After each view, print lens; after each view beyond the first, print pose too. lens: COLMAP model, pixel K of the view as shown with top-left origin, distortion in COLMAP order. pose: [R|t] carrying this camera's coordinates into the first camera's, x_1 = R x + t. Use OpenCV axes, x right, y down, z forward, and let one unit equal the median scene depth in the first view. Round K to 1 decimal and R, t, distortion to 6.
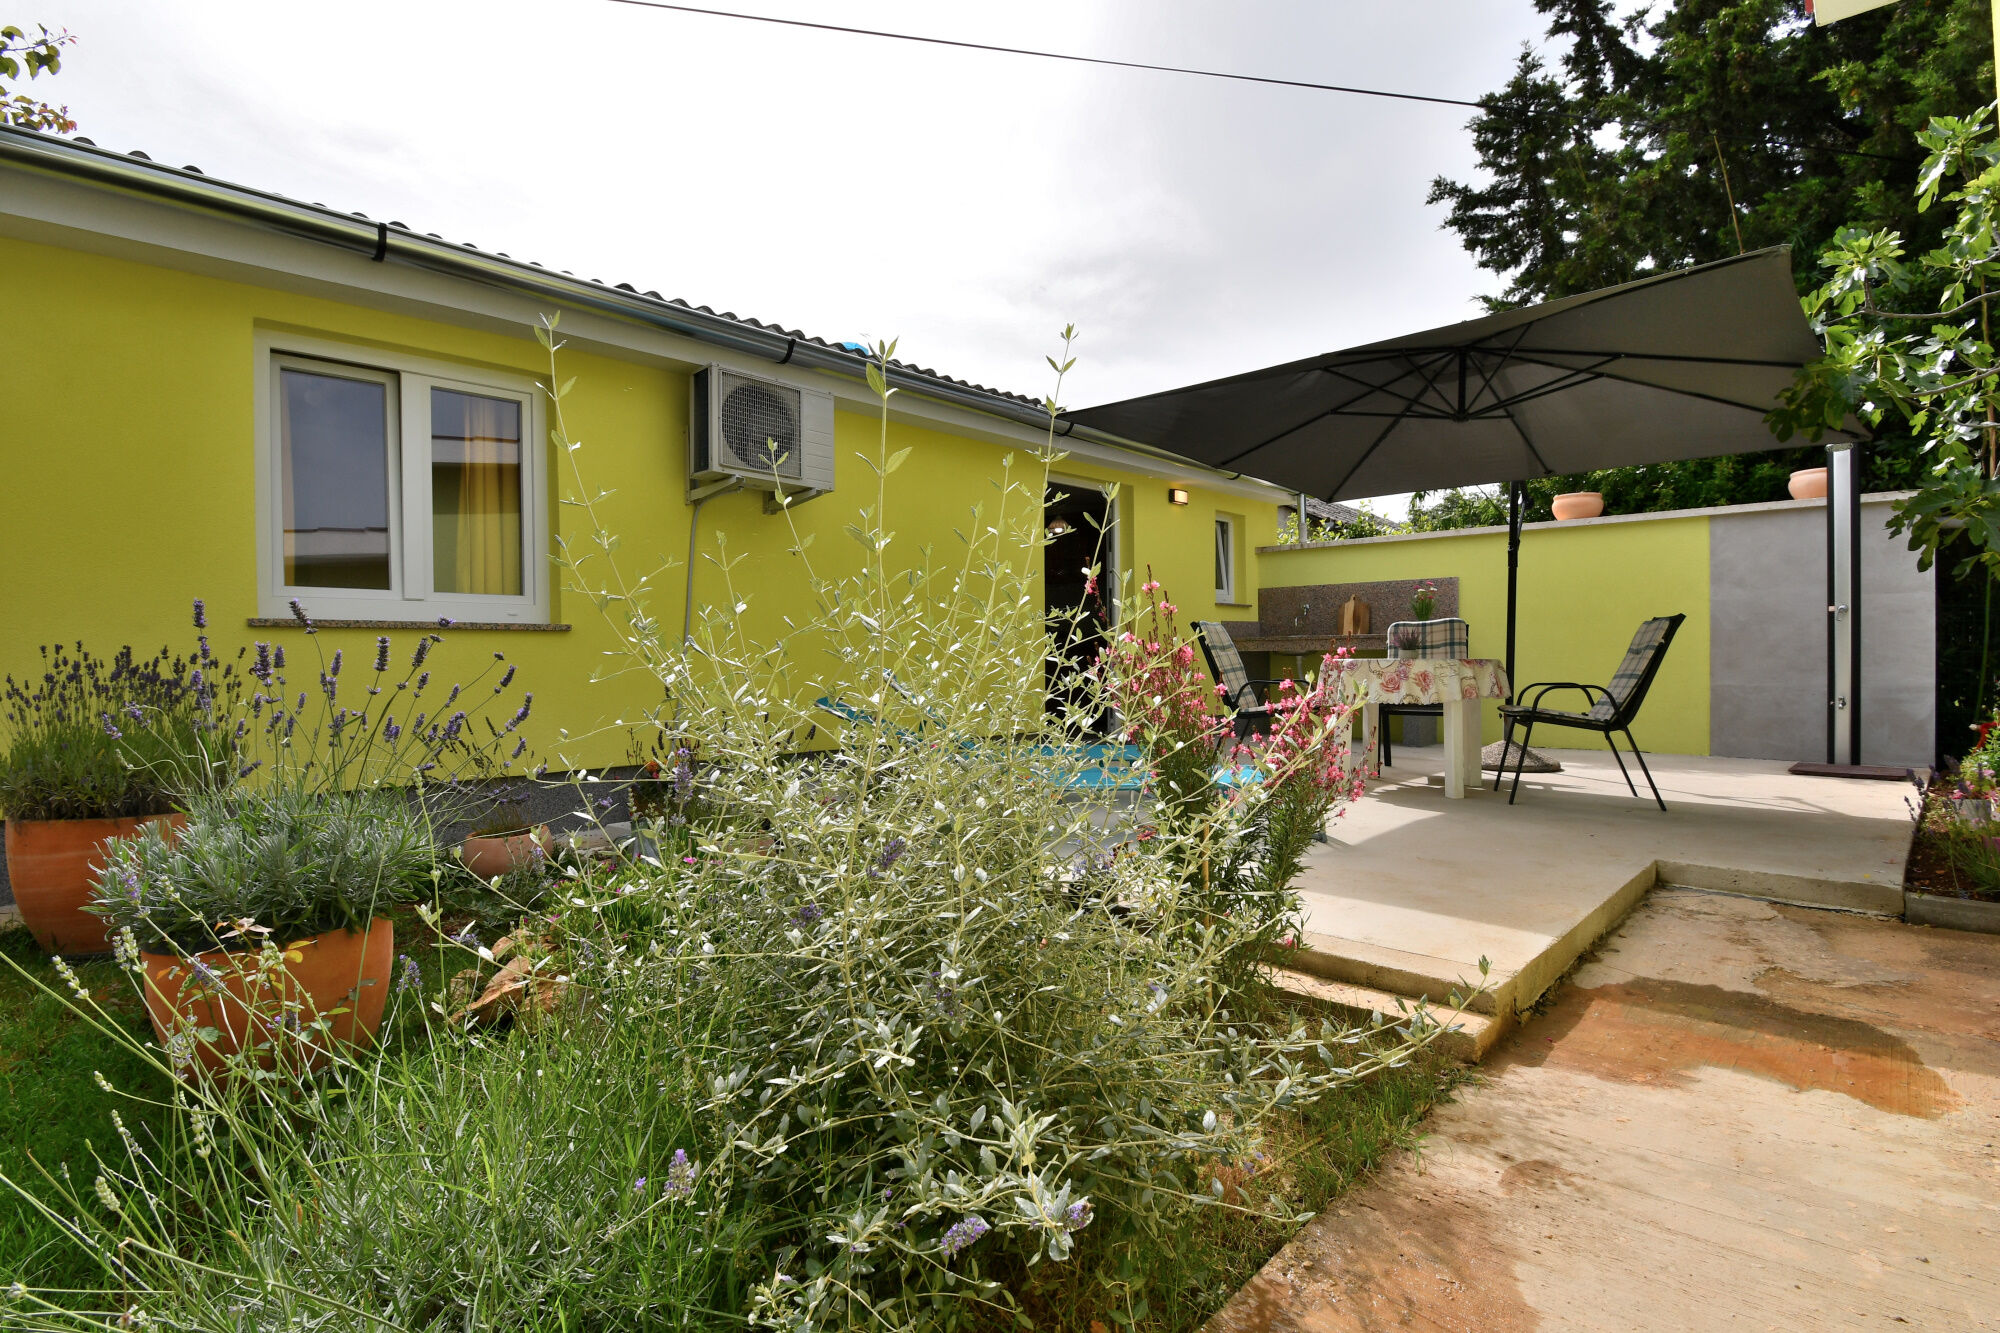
lens RADIAL K [[955.4, 0, 1000.0], [0, 955.4, 666.5], [0, 0, 1]] dist [0.011364, -0.024789]
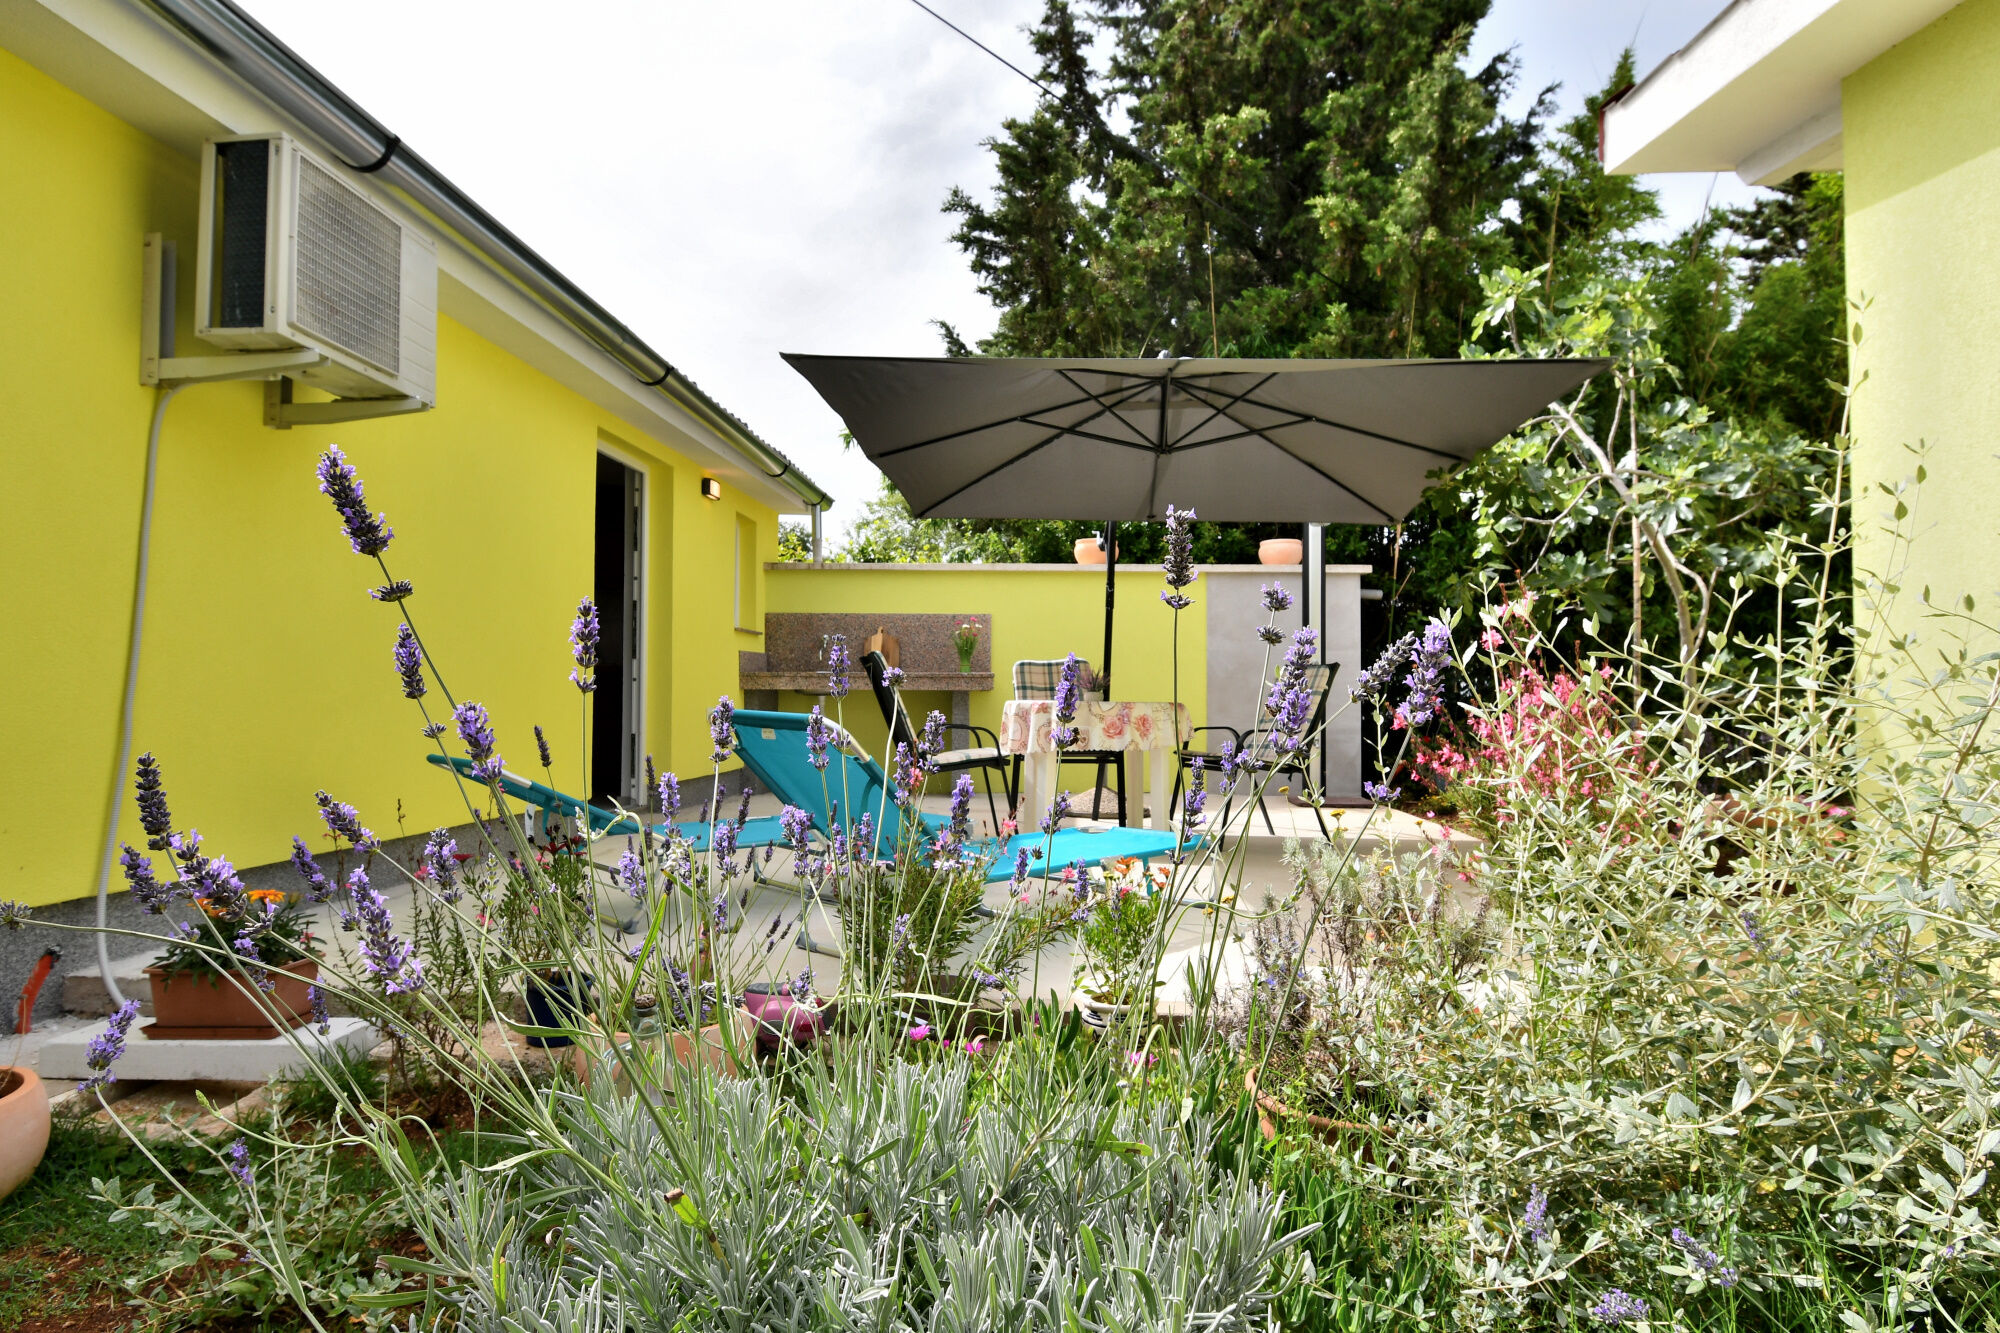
lens RADIAL K [[1125.1, 0, 1000.0], [0, 1125.1, 666.5], [0, 0, 1]] dist [-0.001484, -0.000267]
pose [[0.759257, 0.031249, 0.650041, -0.215317], [-0.007662, 0.999207, -0.039085, 0.000880], [-0.650746, 0.024695, 0.758894, 0.148516]]
